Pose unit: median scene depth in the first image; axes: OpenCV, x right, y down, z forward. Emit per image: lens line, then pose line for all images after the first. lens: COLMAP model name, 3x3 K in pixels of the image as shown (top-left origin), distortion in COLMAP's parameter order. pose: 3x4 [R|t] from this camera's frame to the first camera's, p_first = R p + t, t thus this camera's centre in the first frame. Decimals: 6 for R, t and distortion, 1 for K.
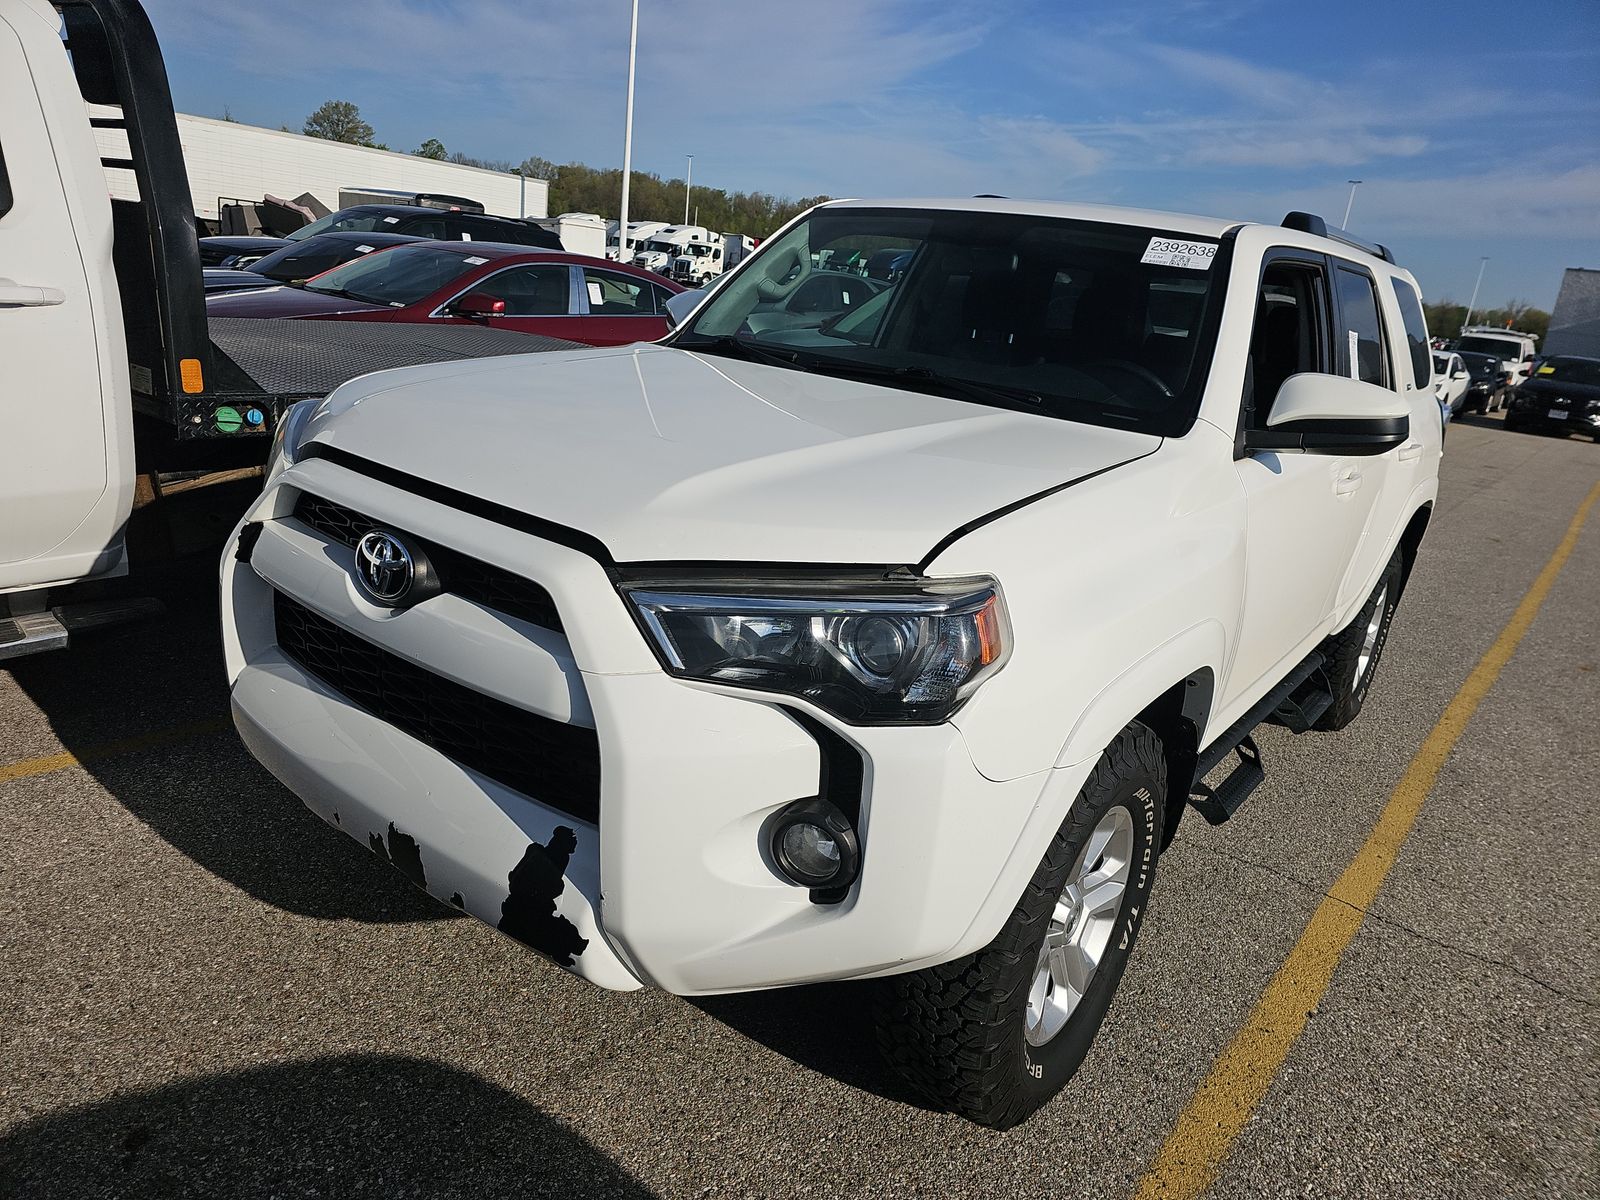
lens RADIAL K [[1075.6, 0, 800.0], [0, 1075.6, 600.0], [0, 0, 1]] dist [0.065876, -0.062911]
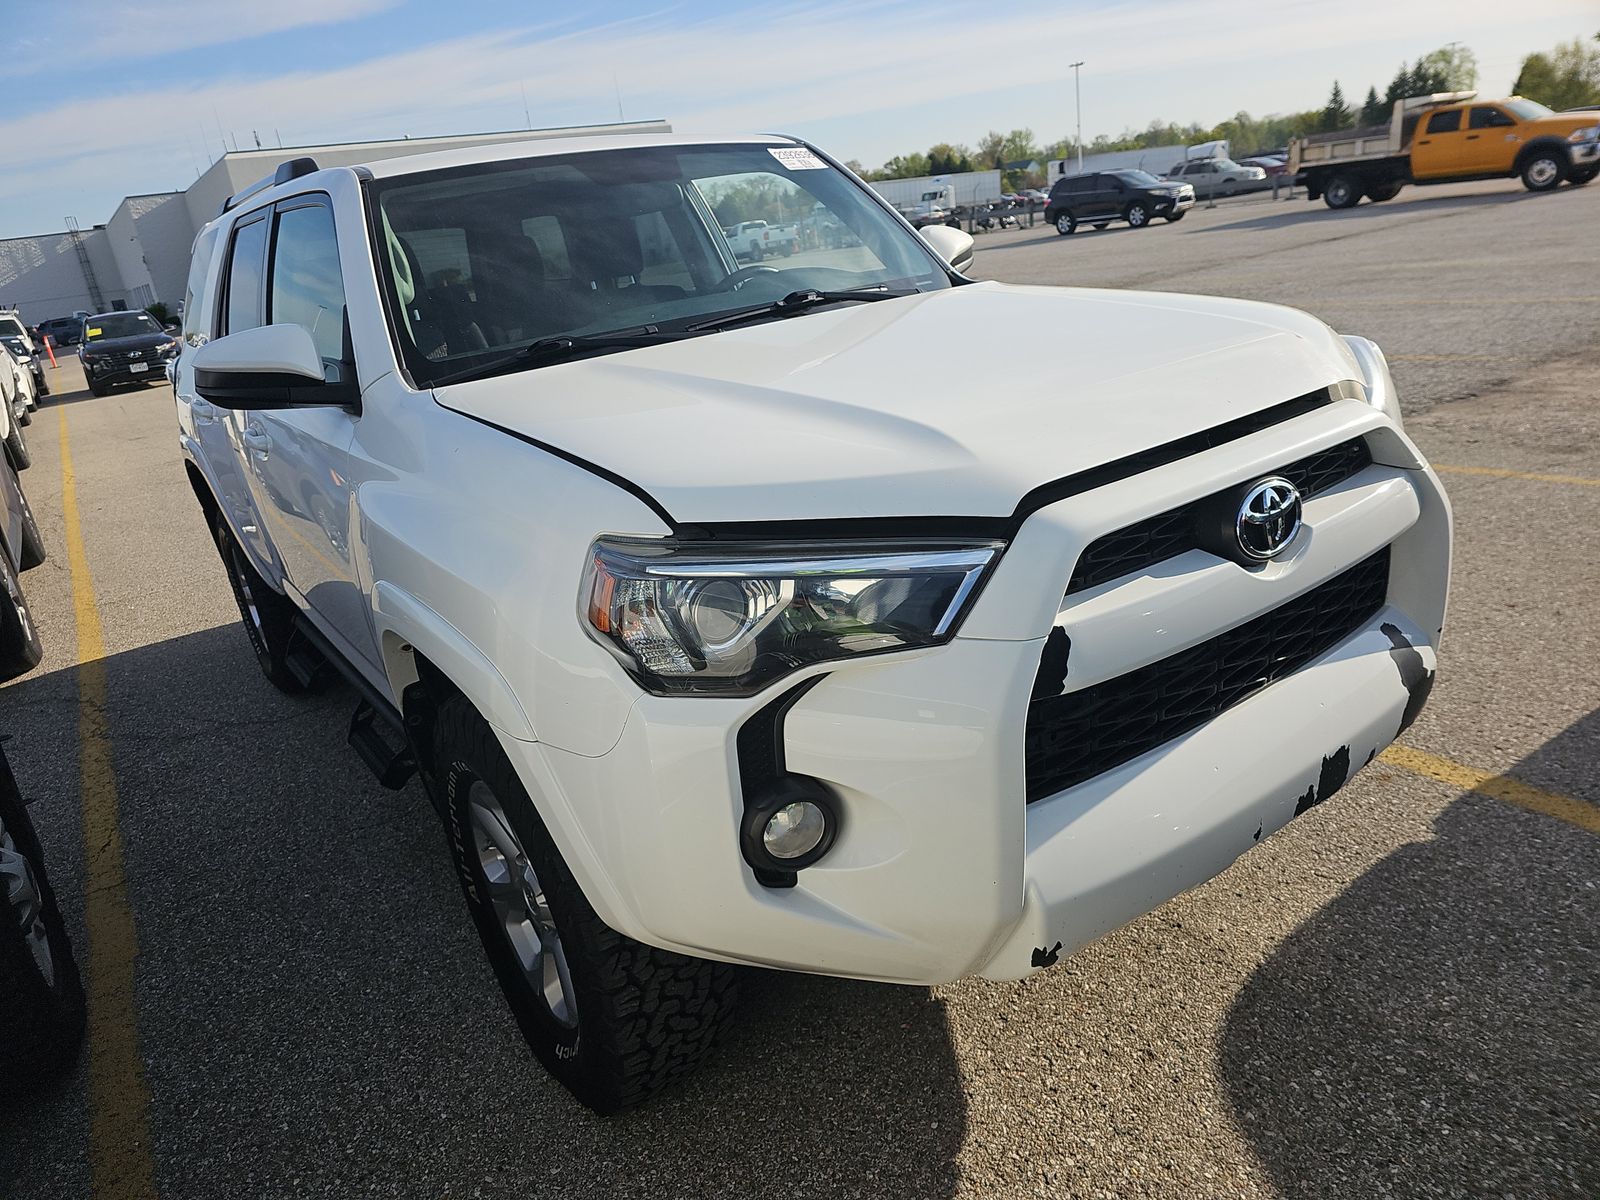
lens RADIAL K [[1075.6, 0, 800.0], [0, 1075.6, 600.0], [0, 0, 1]] dist [0.065876, -0.062911]
pose [[0.253339, -0.444790, 0.859058, -0.123364], [0.423698, 0.849339, 0.314808, -0.040801], [-0.869655, 0.284228, 0.403627, 0.094978]]
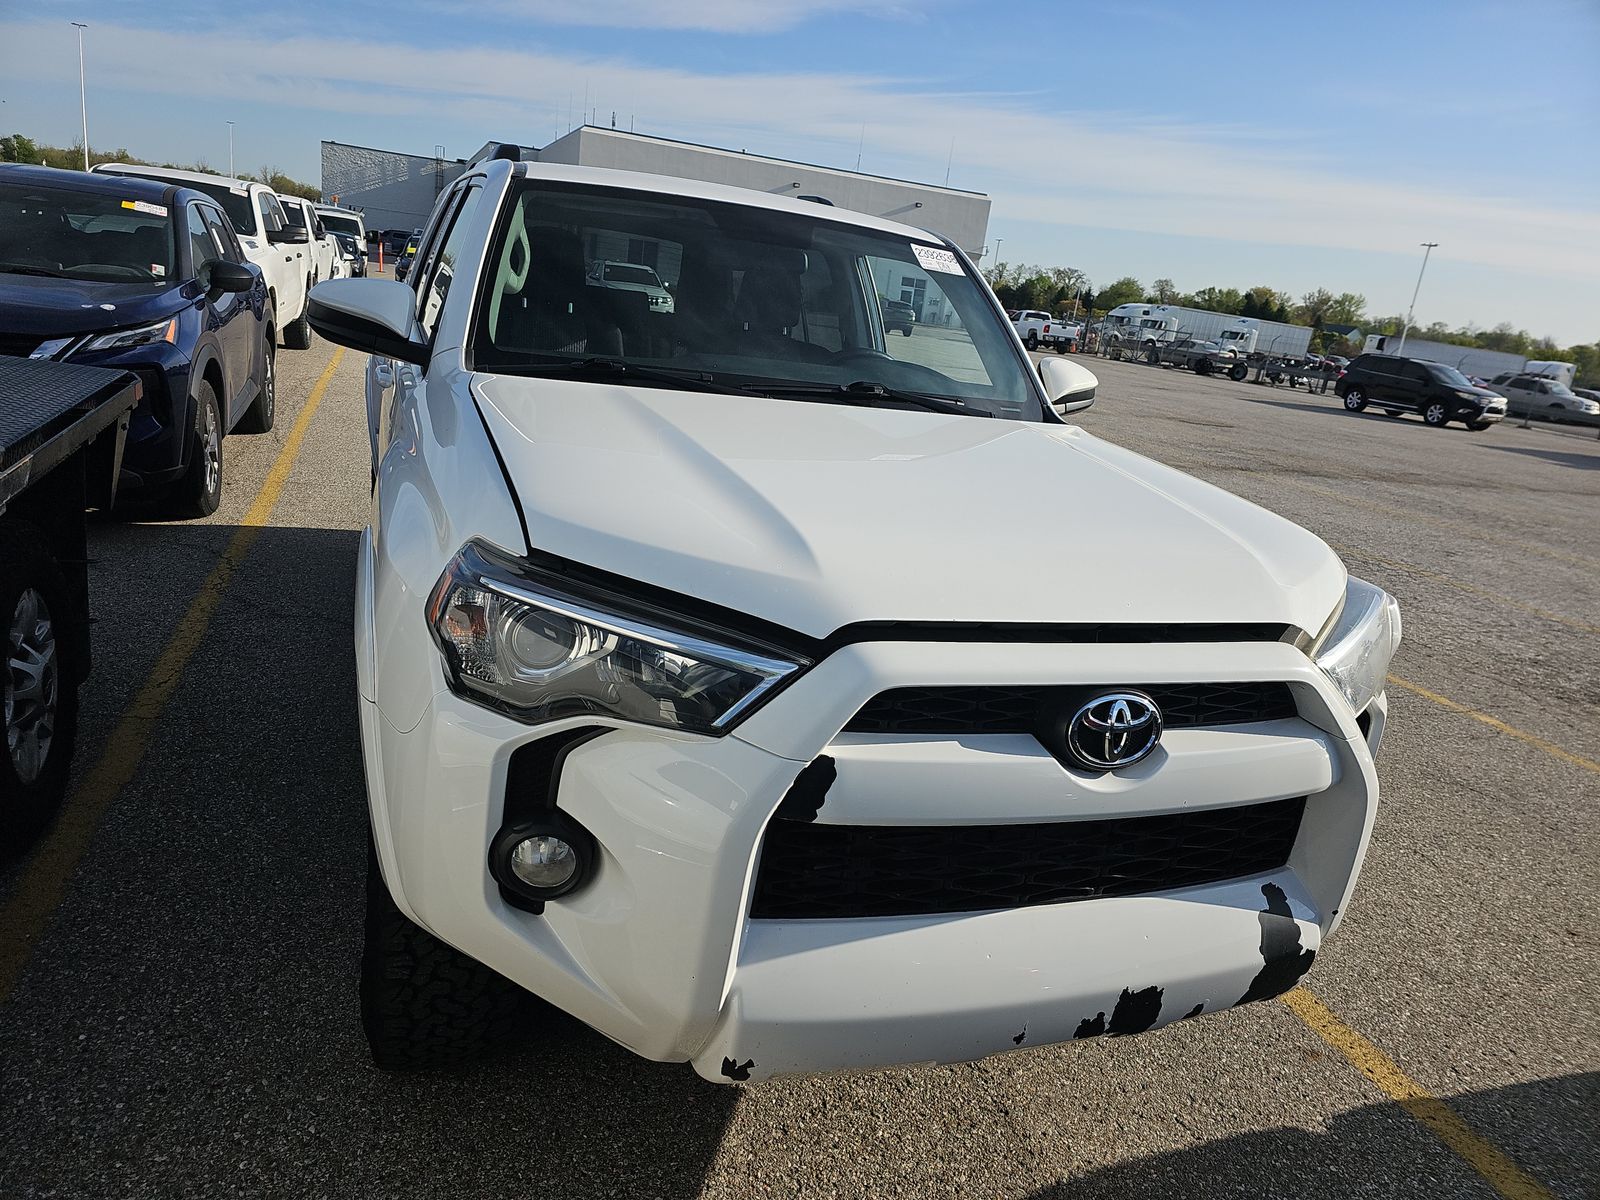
lens RADIAL K [[1073.1, 0, 794.3], [0, 1073.1, 620.0], [0, 0, 1]] dist [0.061439, -0.053528]
pose [[0.511460, -0.290534, 0.808702, -0.114430], [0.175380, 0.956593, 0.232747, -0.035131], [-0.841220, 0.022790, 0.540213, 0.070763]]
